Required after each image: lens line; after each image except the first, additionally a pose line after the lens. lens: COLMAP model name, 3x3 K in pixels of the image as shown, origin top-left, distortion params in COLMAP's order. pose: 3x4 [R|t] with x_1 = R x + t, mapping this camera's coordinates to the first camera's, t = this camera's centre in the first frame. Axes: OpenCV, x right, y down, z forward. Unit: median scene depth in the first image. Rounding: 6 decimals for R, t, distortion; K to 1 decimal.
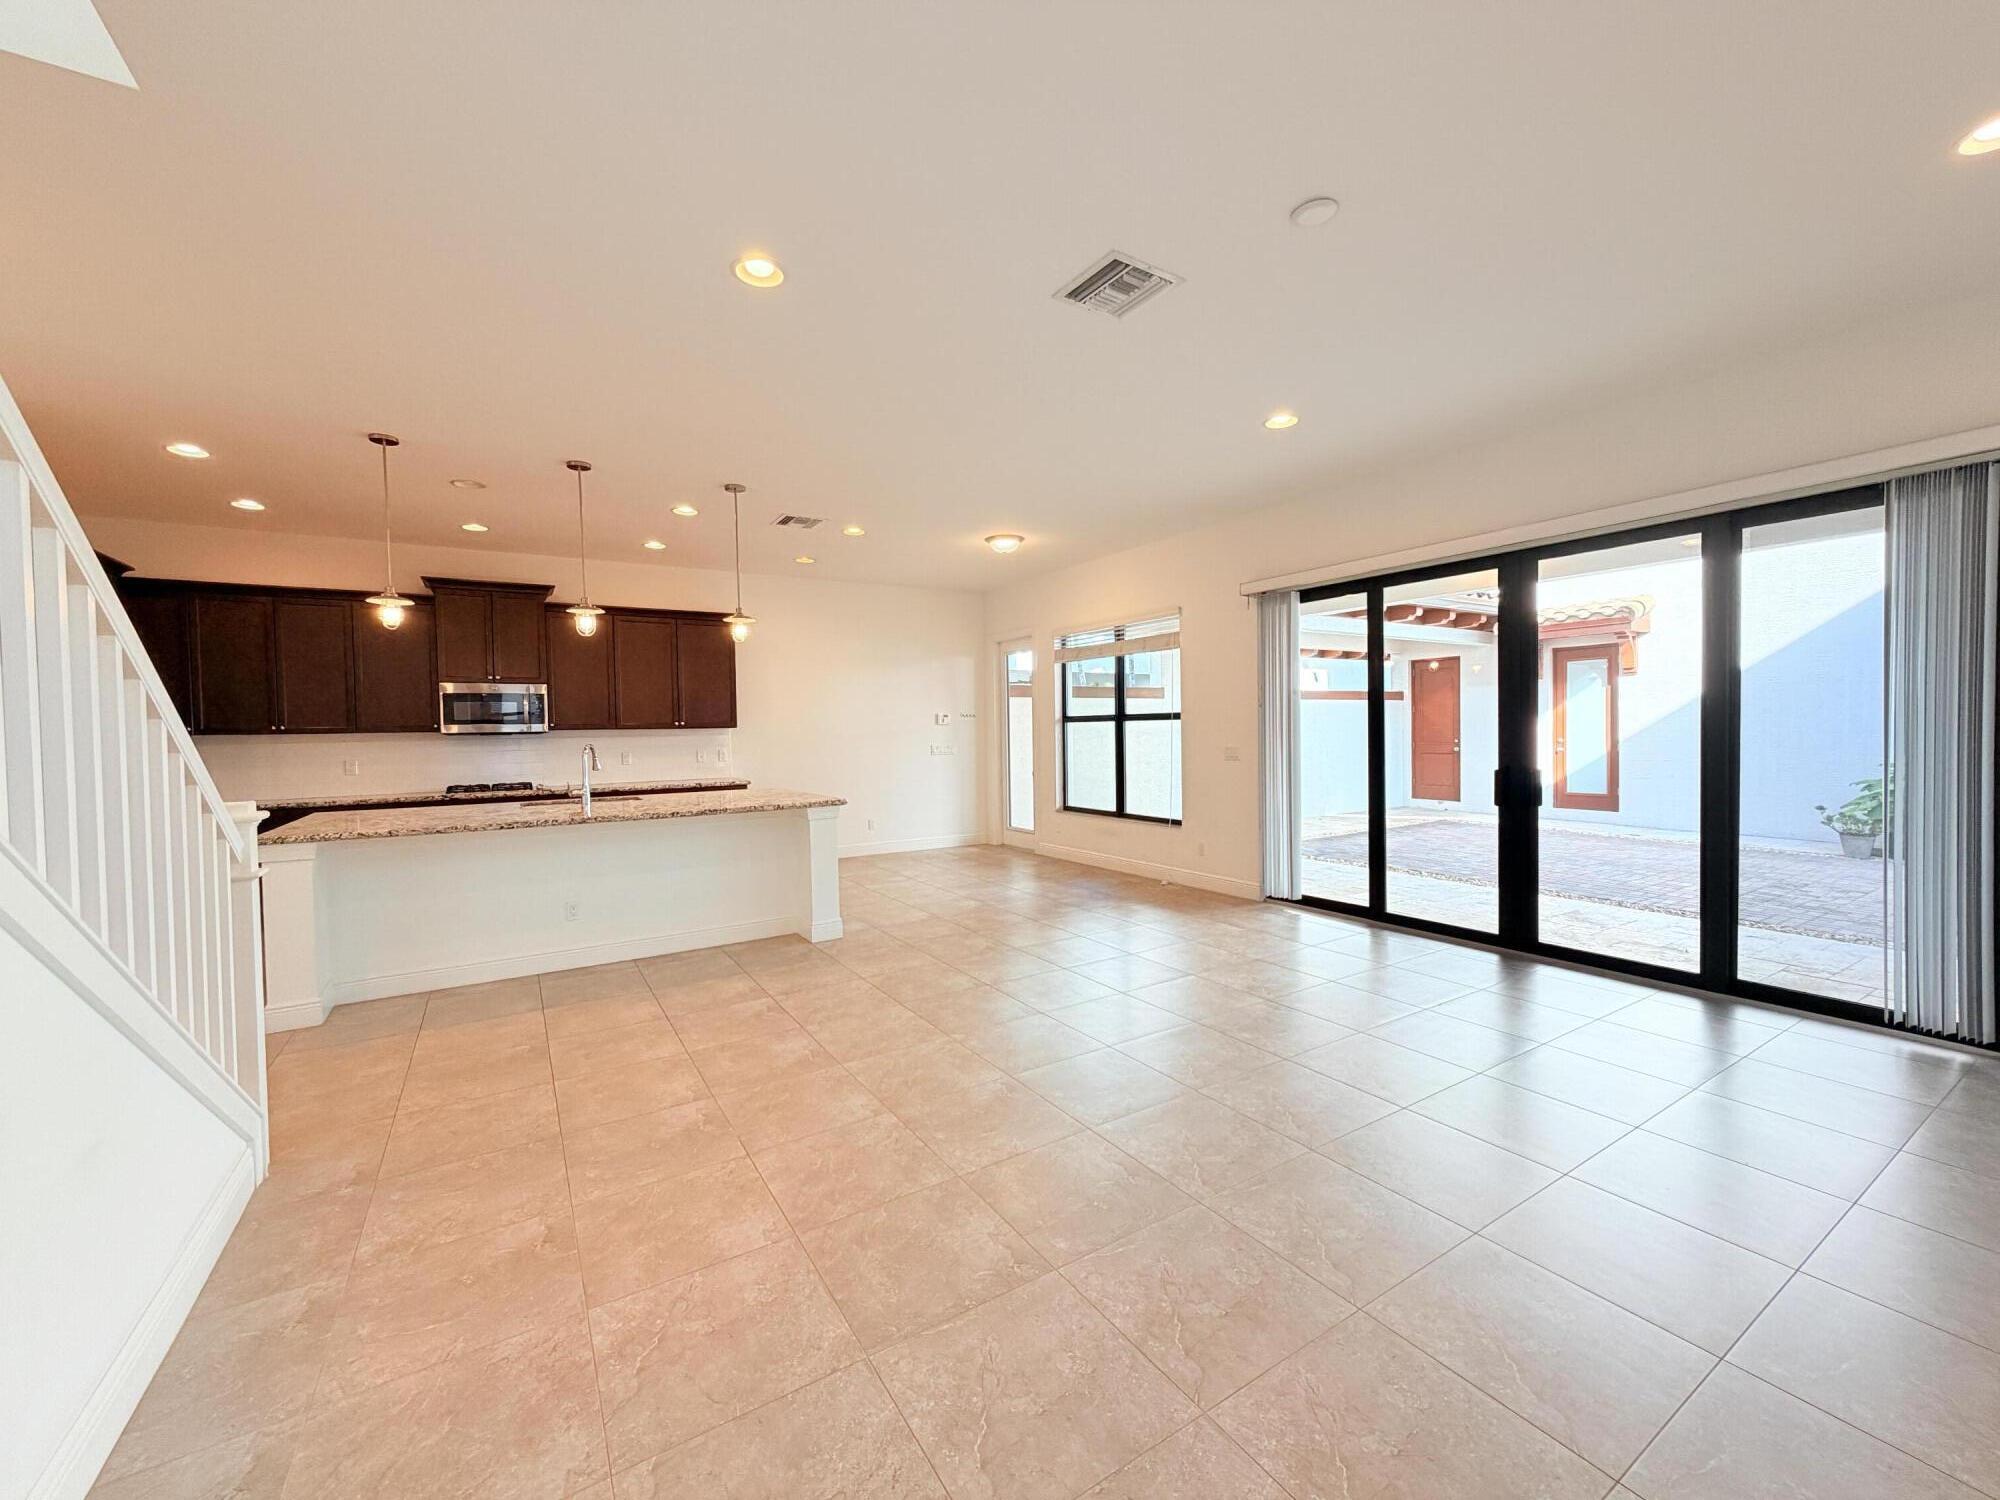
lens RADIAL K [[797.9, 0, 1003.8], [0, 797.9, 749.6], [0, 0, 1]] dist [-0.000023, -0.000180]
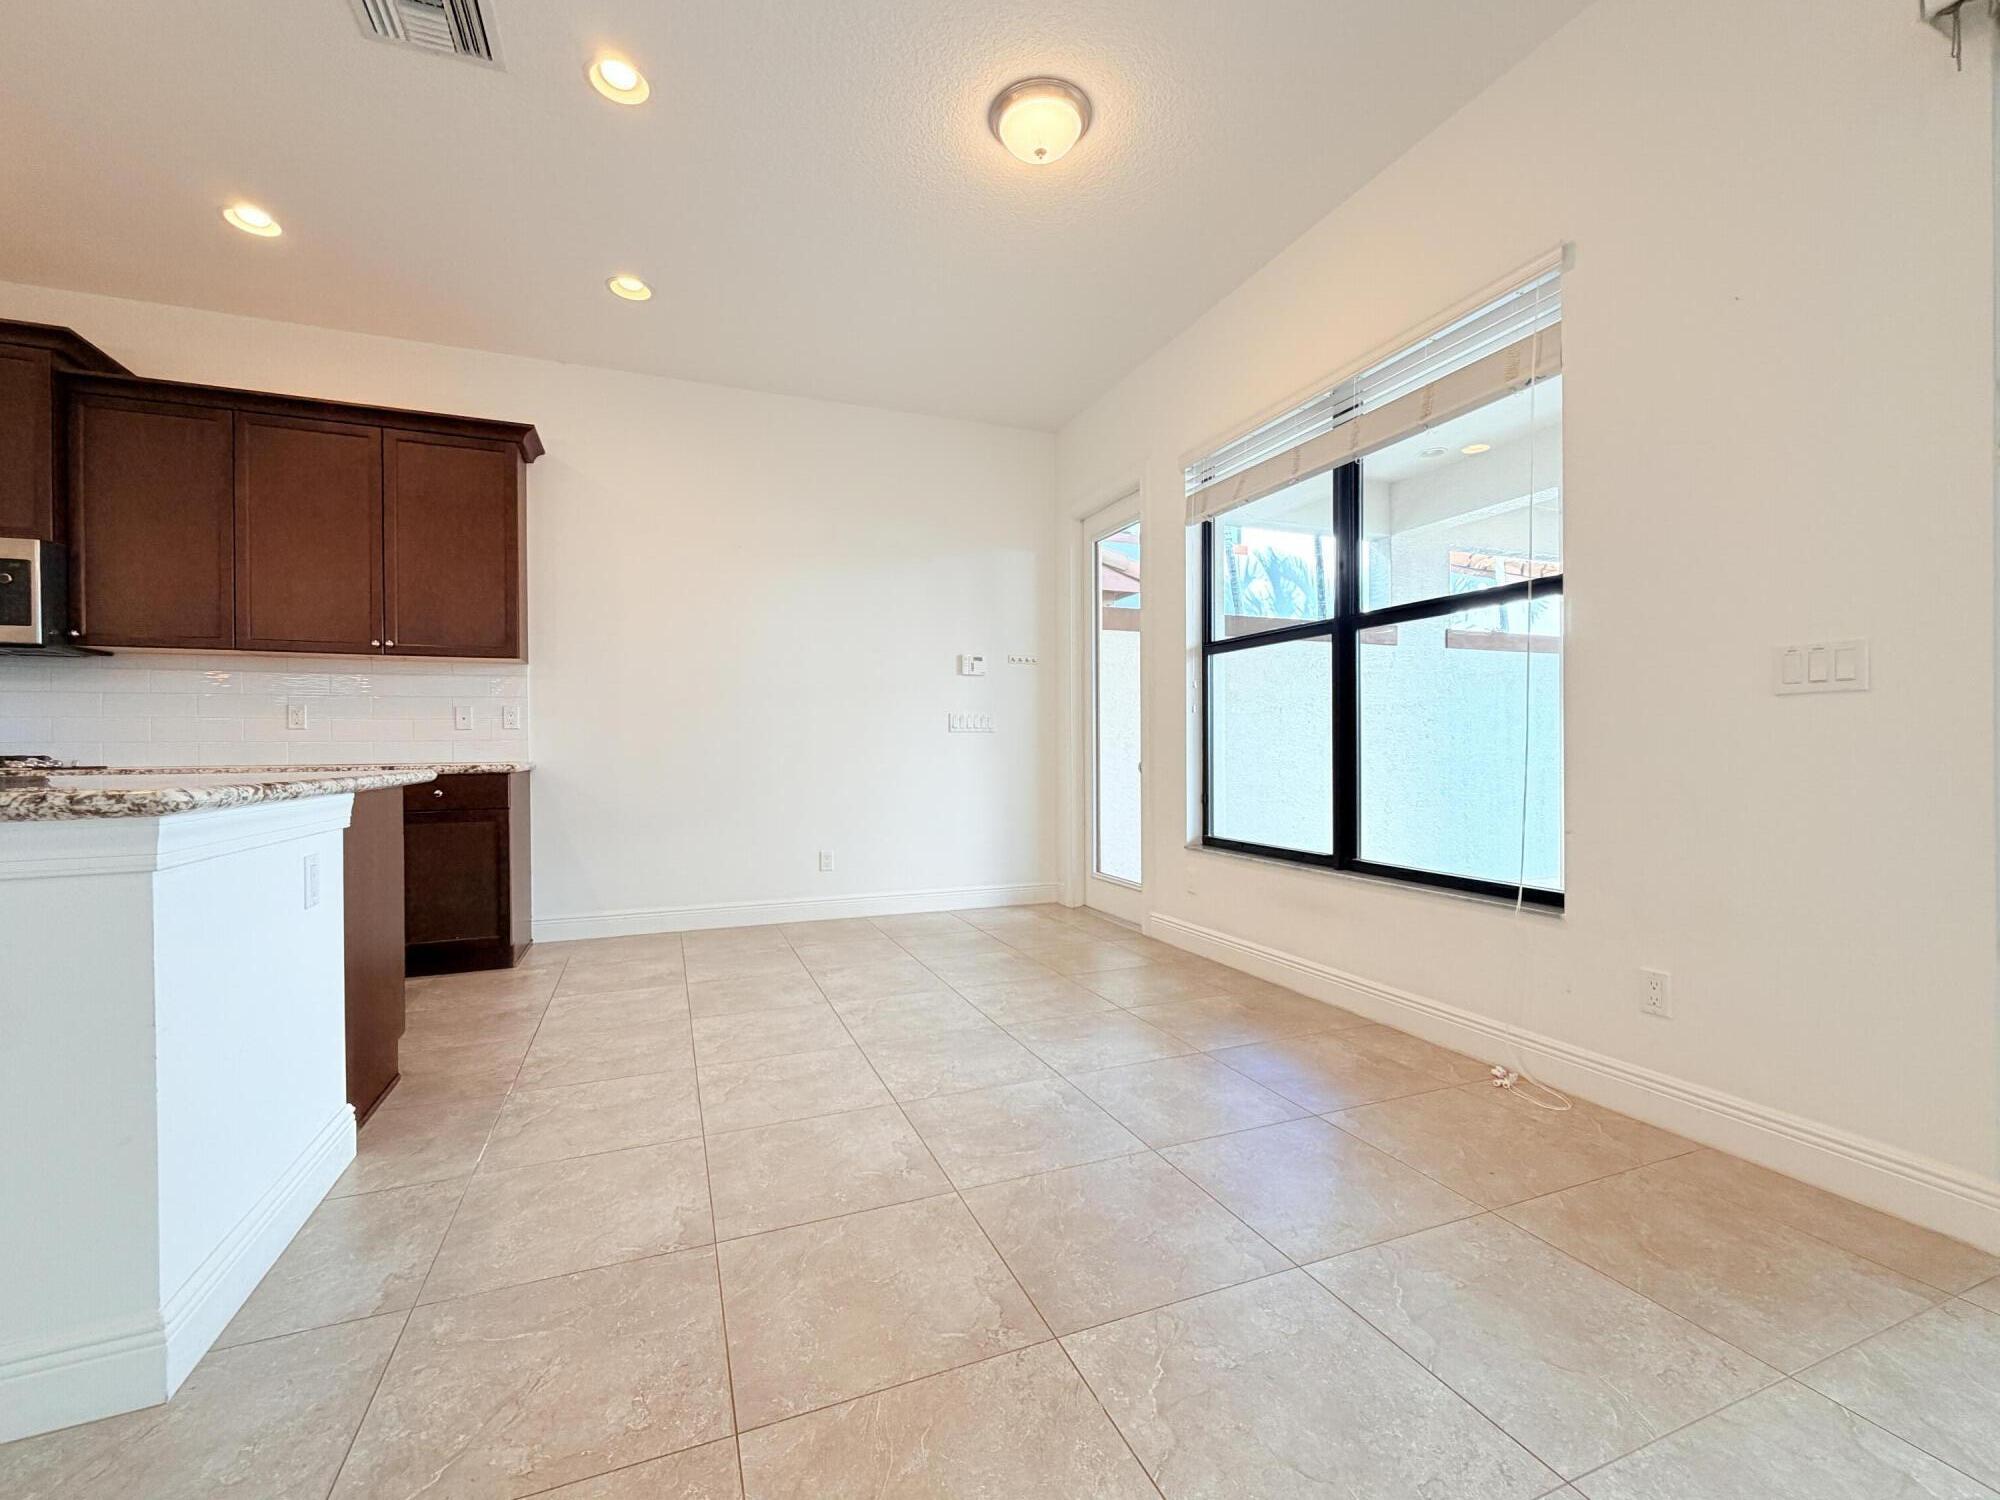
lens RADIAL K [[834.3, 0, 1001.3], [0, 834.3, 754.1], [0, 0, 1]] dist [-0.000154, 0.000014]
pose [[0.985292, 0.011611, -0.170483, 0.051830], [-0.014492, 0.999772, -0.015665, 0.039763], [0.170263, 0.017906, 0.985236, 0.624075]]
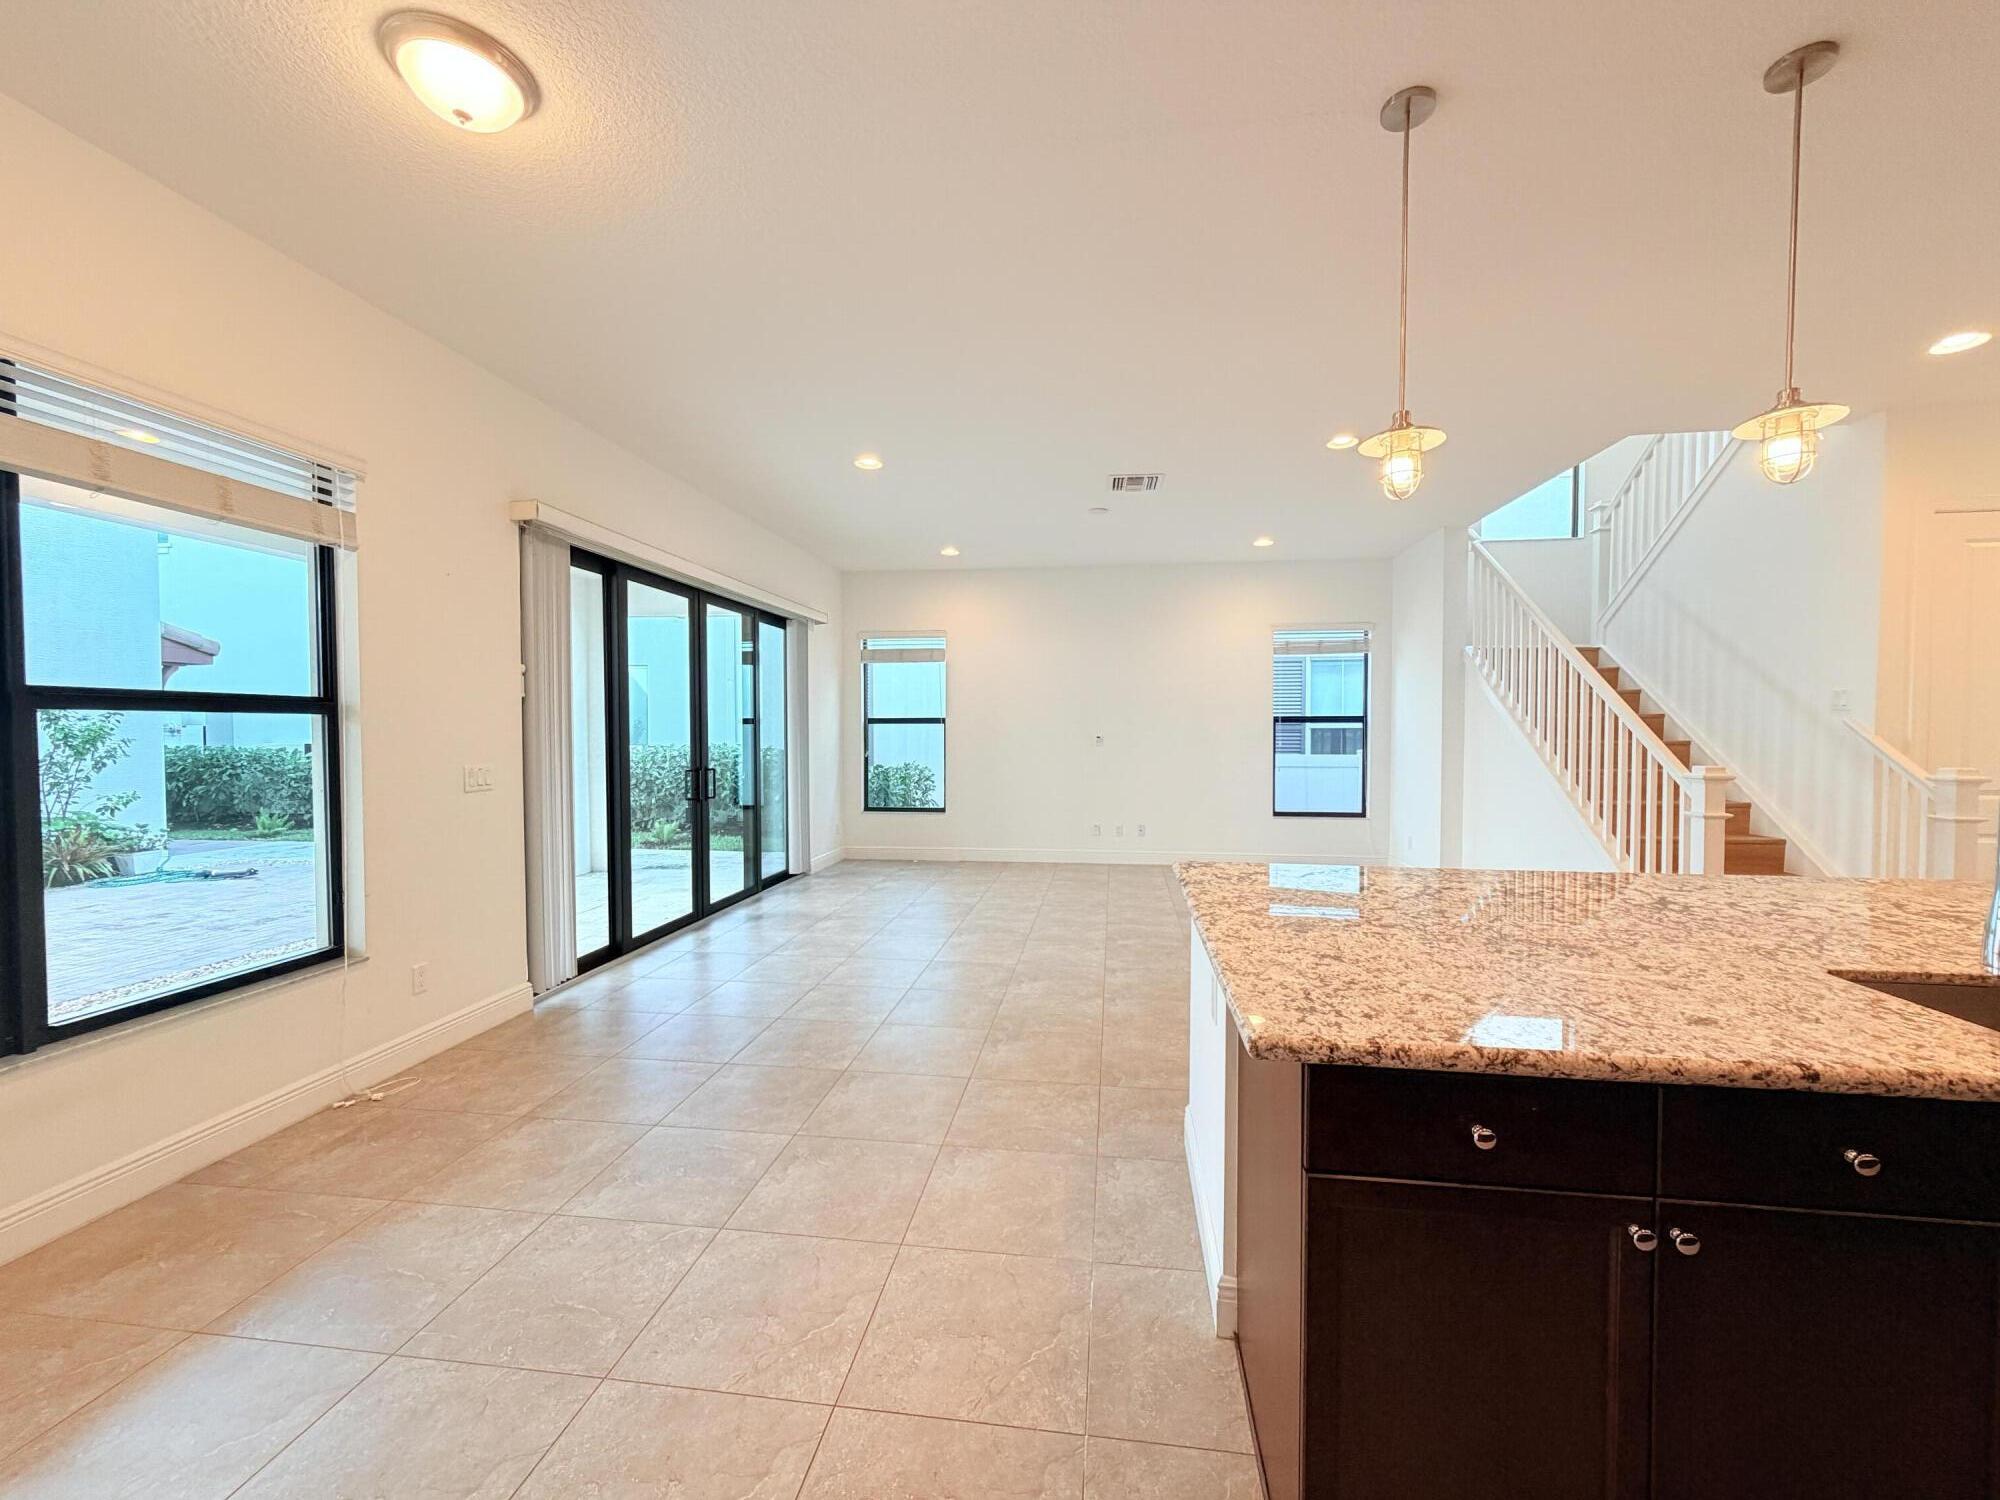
lens RADIAL K [[801.4, 0, 1005.9], [0, 801.4, 743.8], [0, 0, 1]] dist [0.002009, 0.000126]
pose [[-0.768461, 0.005863, 0.639869, -0.338884], [0.030730, 0.999142, 0.027751, -0.022539], [-0.639158, 0.040988, -0.767982, 1.117177]]
